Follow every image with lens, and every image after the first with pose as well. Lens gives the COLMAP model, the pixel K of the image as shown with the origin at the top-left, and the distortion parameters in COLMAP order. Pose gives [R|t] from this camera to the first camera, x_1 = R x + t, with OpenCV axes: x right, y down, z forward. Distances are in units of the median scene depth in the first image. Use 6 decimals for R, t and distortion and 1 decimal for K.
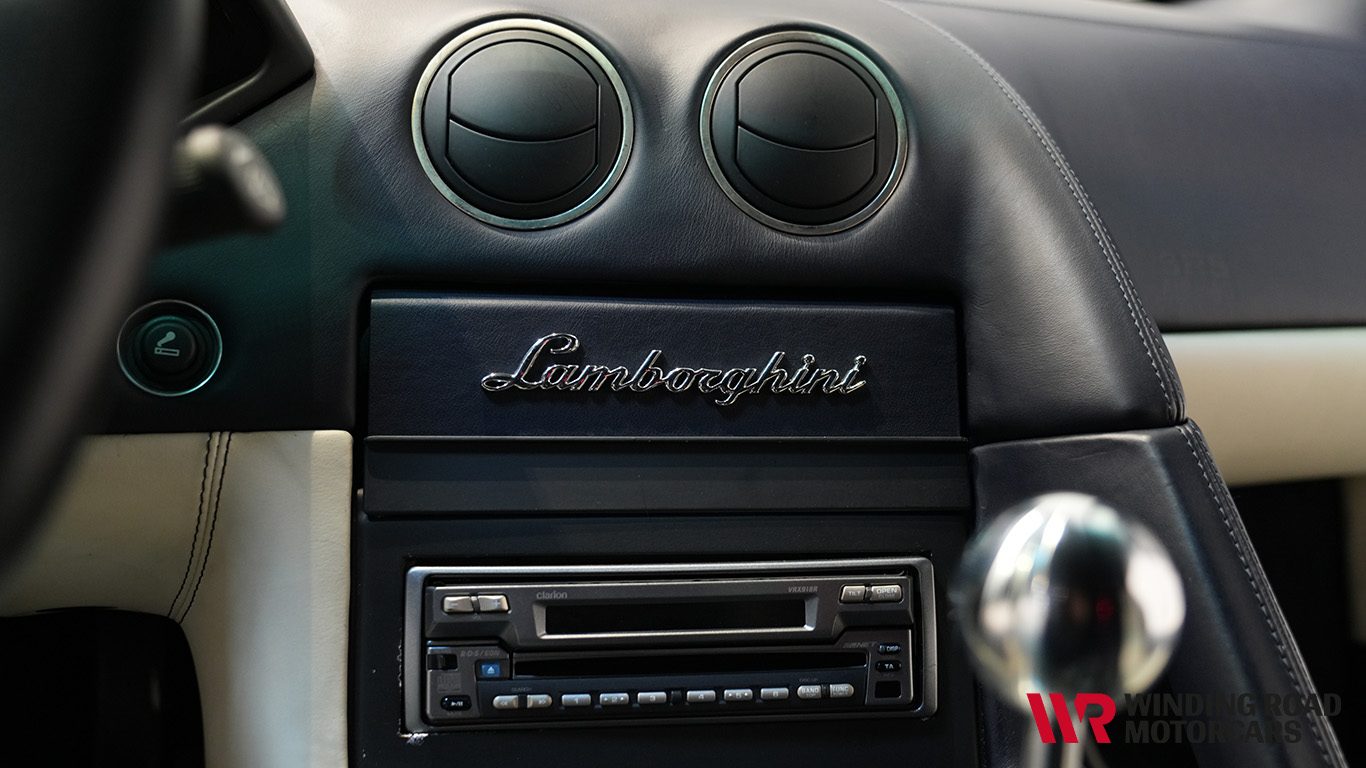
lens RADIAL K [[1289.7, 0, 683.8], [0, 1289.7, 380.6], [0, 0, 1]] dist [0.008269, 0.000000]
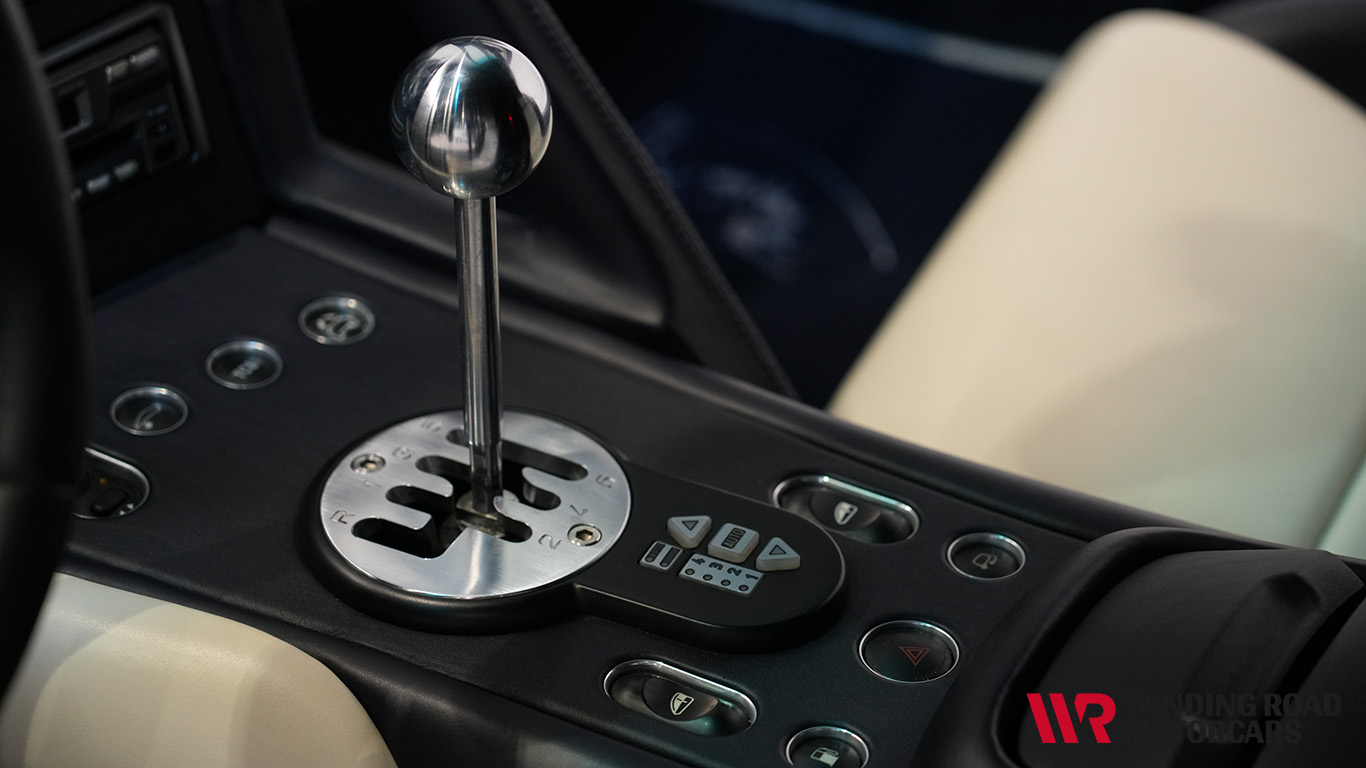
lens RADIAL K [[4255.3, 0, 682.3], [0, 4255.3, 384.6], [0, 0, 1]] dist [-0.085796, 0.000000]
pose [[0.783373, -0.380571, 0.491420, -1.135952], [0.129626, 0.873280, 0.469658, -1.020633], [-0.607885, -0.304217, 0.733436, -1.557916]]
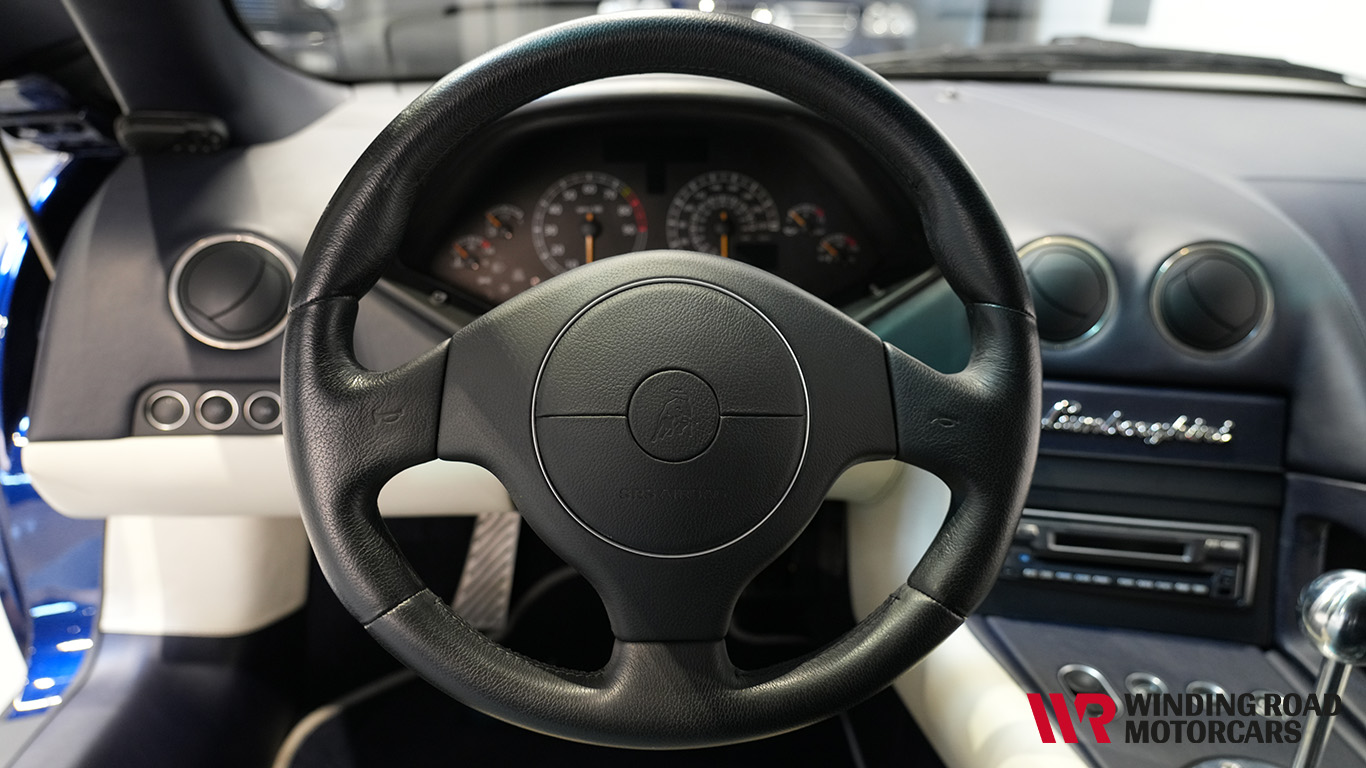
lens RADIAL K [[920.6, 0, 686.0], [0, 920.6, 384.9], [0, 0, 1]] dist [-0.000429, -0.006442]
pose [[0.955949, 0.088968, -0.279724, -0.278841], [-0.036190, 0.981413, 0.188467, -0.325639], [0.291292, -0.170041, 0.941401, -0.562732]]
